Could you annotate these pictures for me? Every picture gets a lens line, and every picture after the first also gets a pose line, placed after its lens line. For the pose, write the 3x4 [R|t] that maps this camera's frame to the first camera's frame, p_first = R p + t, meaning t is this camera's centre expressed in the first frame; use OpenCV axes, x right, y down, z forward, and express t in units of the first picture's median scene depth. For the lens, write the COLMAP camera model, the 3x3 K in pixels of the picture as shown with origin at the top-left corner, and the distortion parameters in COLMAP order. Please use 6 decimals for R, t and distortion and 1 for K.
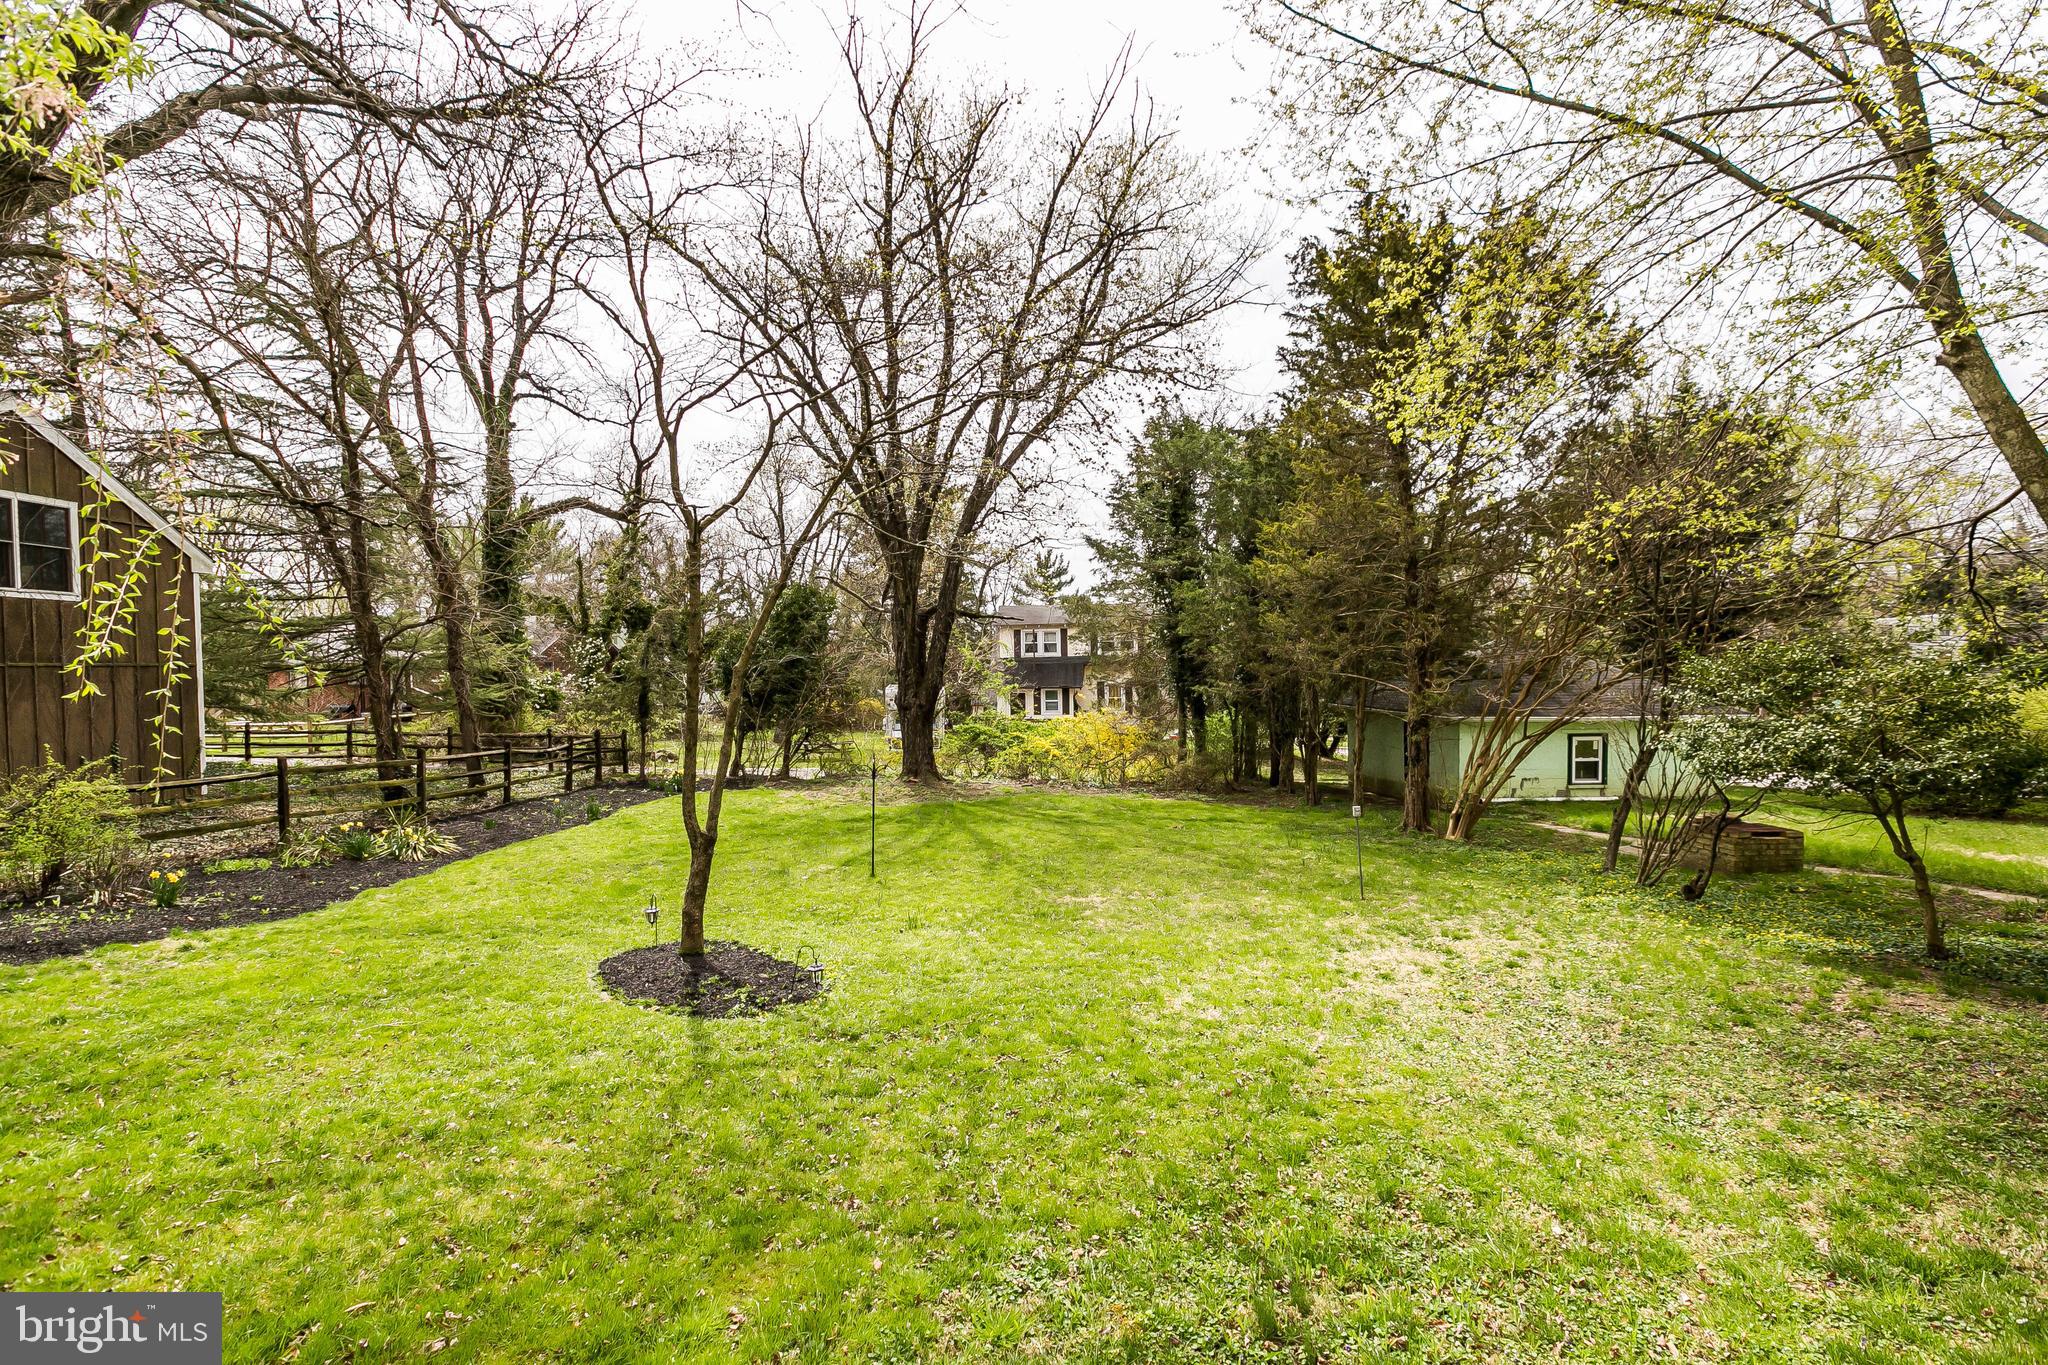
lens RADIAL K [[900.9, 0, 1017.1], [0, 900.9, 681.6], [0, 0, 1]] dist [-0.001663, -0.000277]
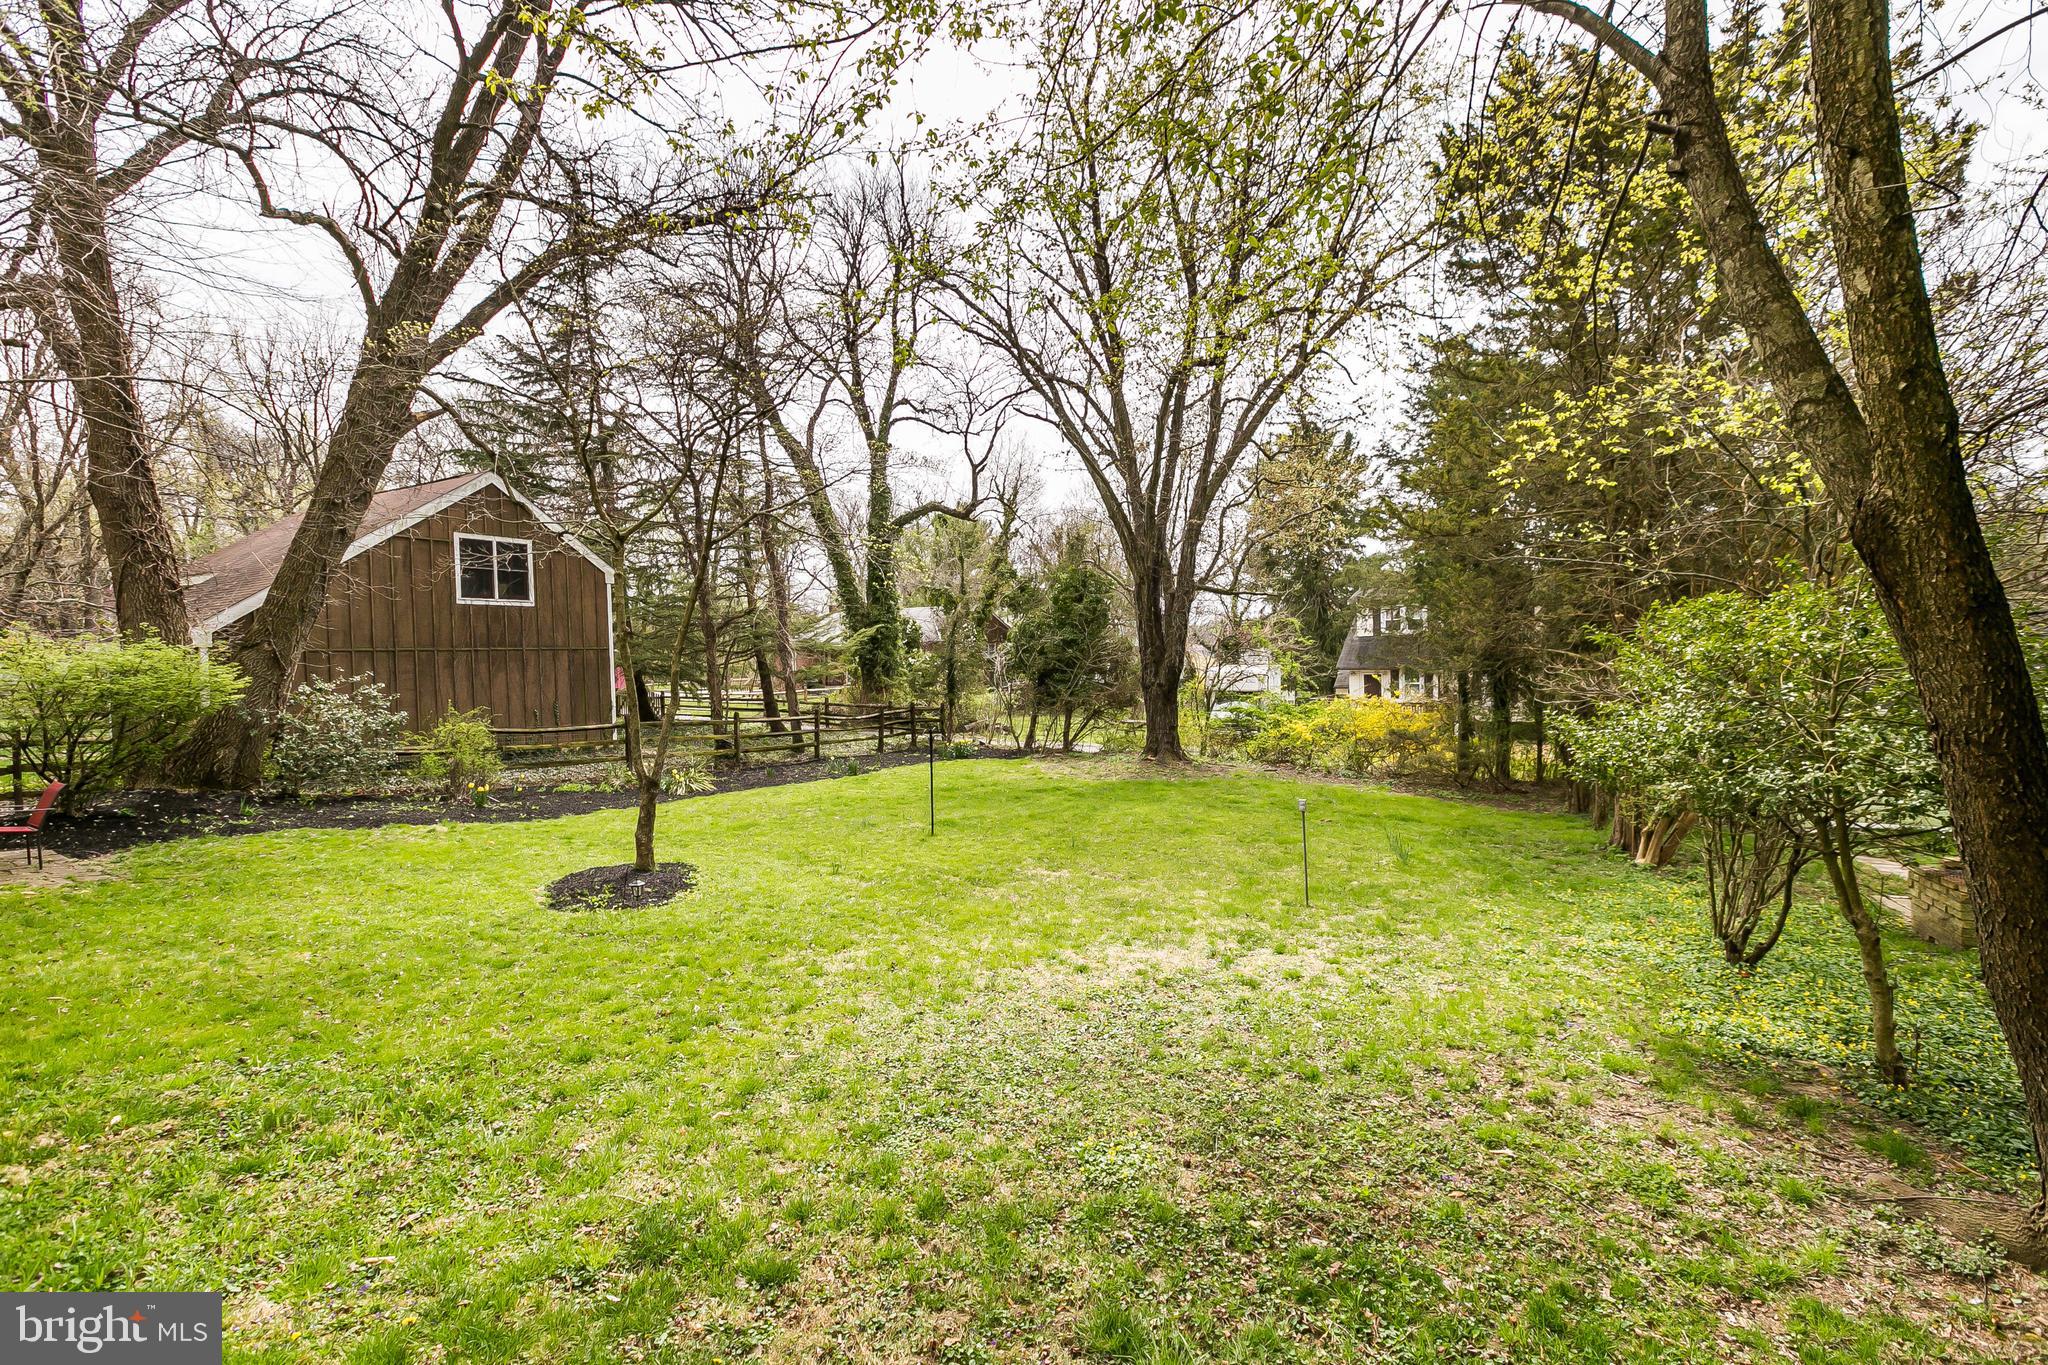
lens RADIAL K [[900.9, 0, 1017.1], [0, 900.9, 681.6], [0, 0, 1]] dist [-0.001663, -0.000277]
pose [[0.877878, 0.010960, -0.478758, 0.274931], [-0.001388, 0.999792, 0.020343, 0.003102], [0.478882, -0.017194, 0.877711, 0.051473]]
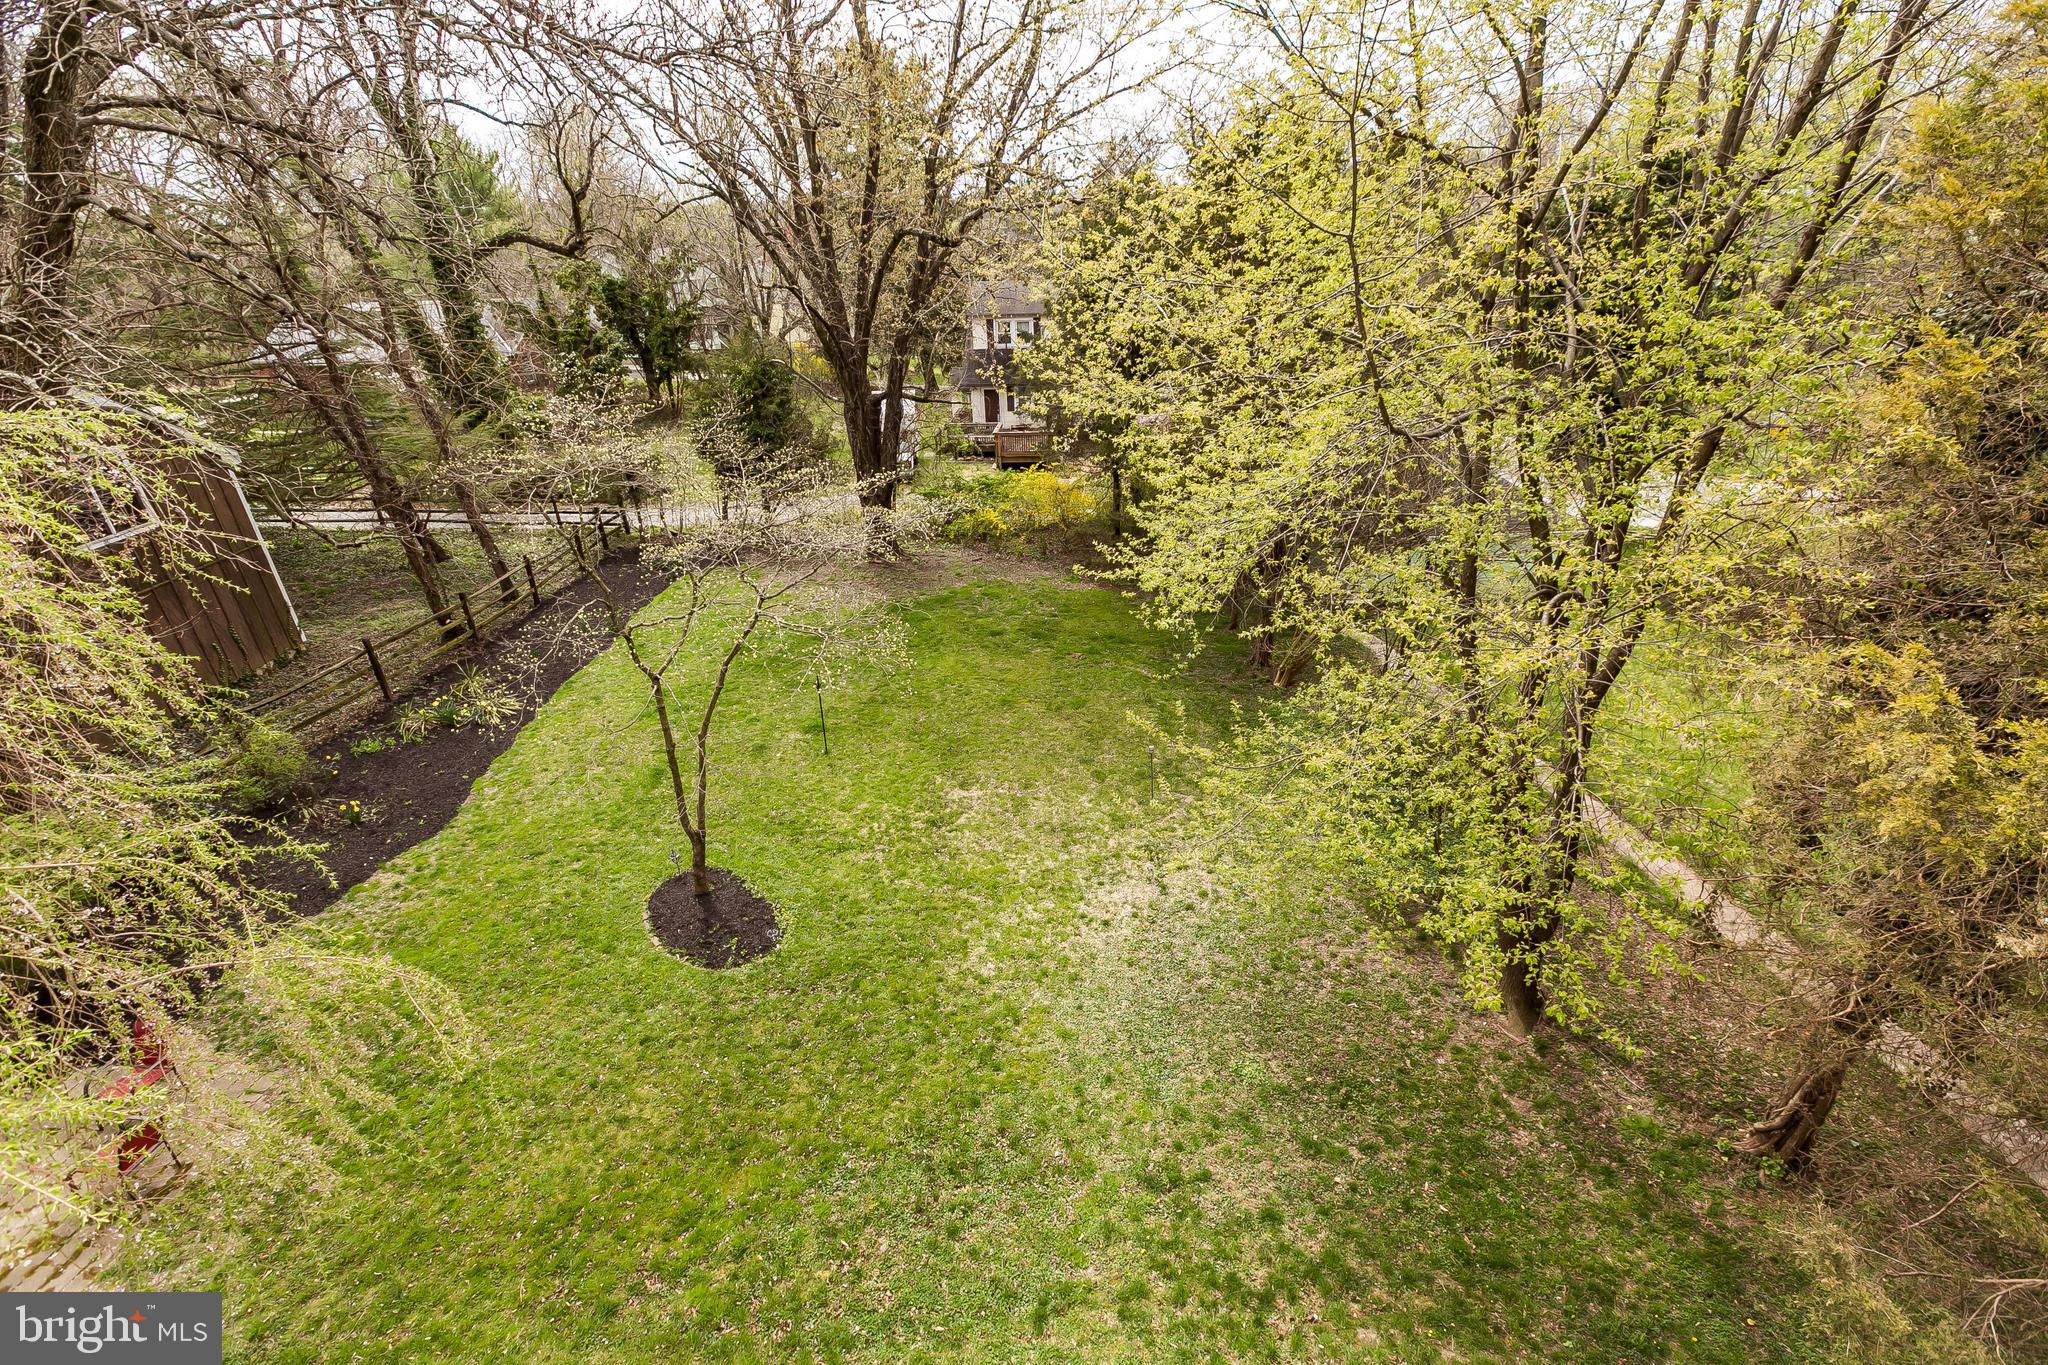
lens RADIAL K [[889.9, 0, 1013.0], [0, 889.9, 691.5], [0, 0, 1]] dist [0.000700, 0.000038]
pose [[0.999669, -0.013700, -0.021765, 0.095079], [0.021905, 0.897030, 0.441426, -0.282960], [0.013476, -0.441757, 0.897034, -0.112860]]
